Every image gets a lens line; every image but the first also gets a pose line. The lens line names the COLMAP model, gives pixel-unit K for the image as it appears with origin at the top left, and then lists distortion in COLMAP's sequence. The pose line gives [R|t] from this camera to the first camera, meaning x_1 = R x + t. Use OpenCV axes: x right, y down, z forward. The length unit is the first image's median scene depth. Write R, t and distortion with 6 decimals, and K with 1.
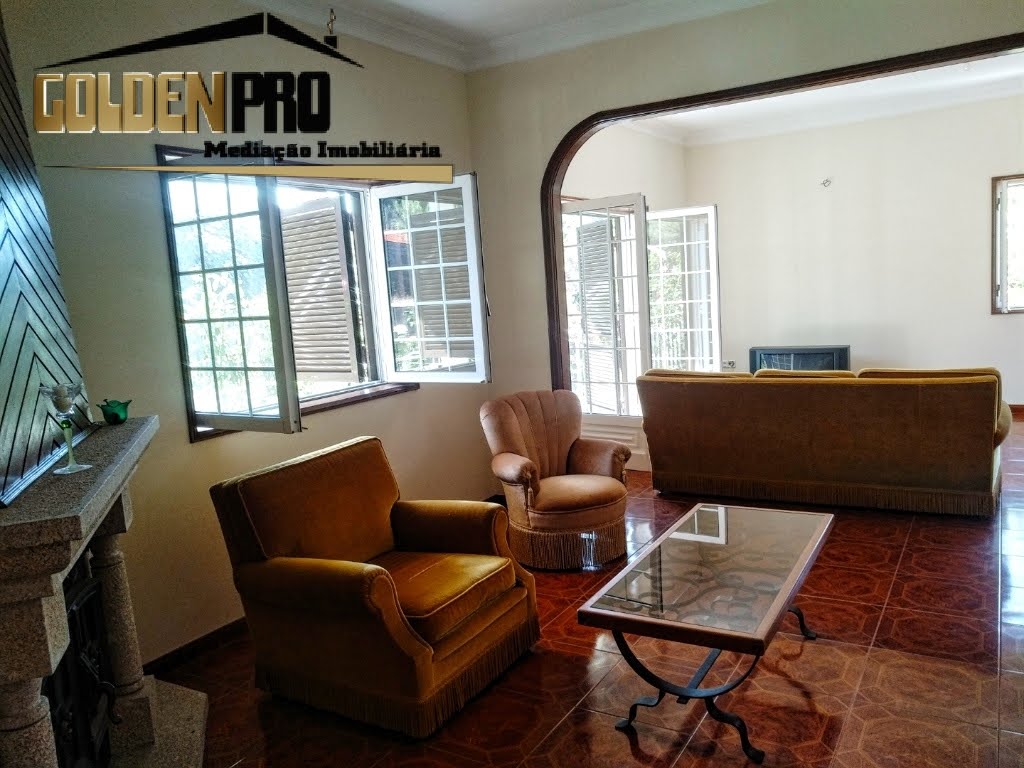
lens RADIAL K [[794.3, 0, 527.4], [0, 794.3, 379.0], [0, 0, 1]] dist [0.070970, -0.167507]
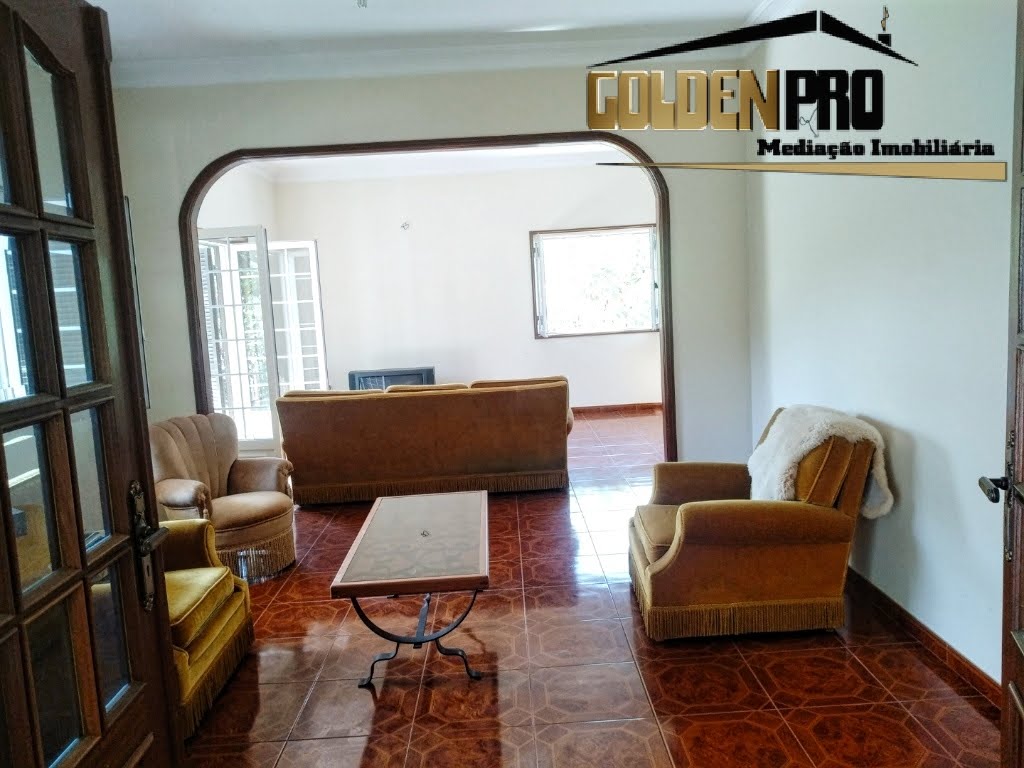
lens RADIAL K [[794.3, 0, 527.4], [0, 794.3, 379.0], [0, 0, 1]] dist [0.070970, -0.167507]
pose [[0.841741, -0.037772, 0.538559, -0.181143], [0.060471, 0.997869, -0.024527, 0.020417], [-0.536485, 0.053212, 0.842231, -0.083850]]
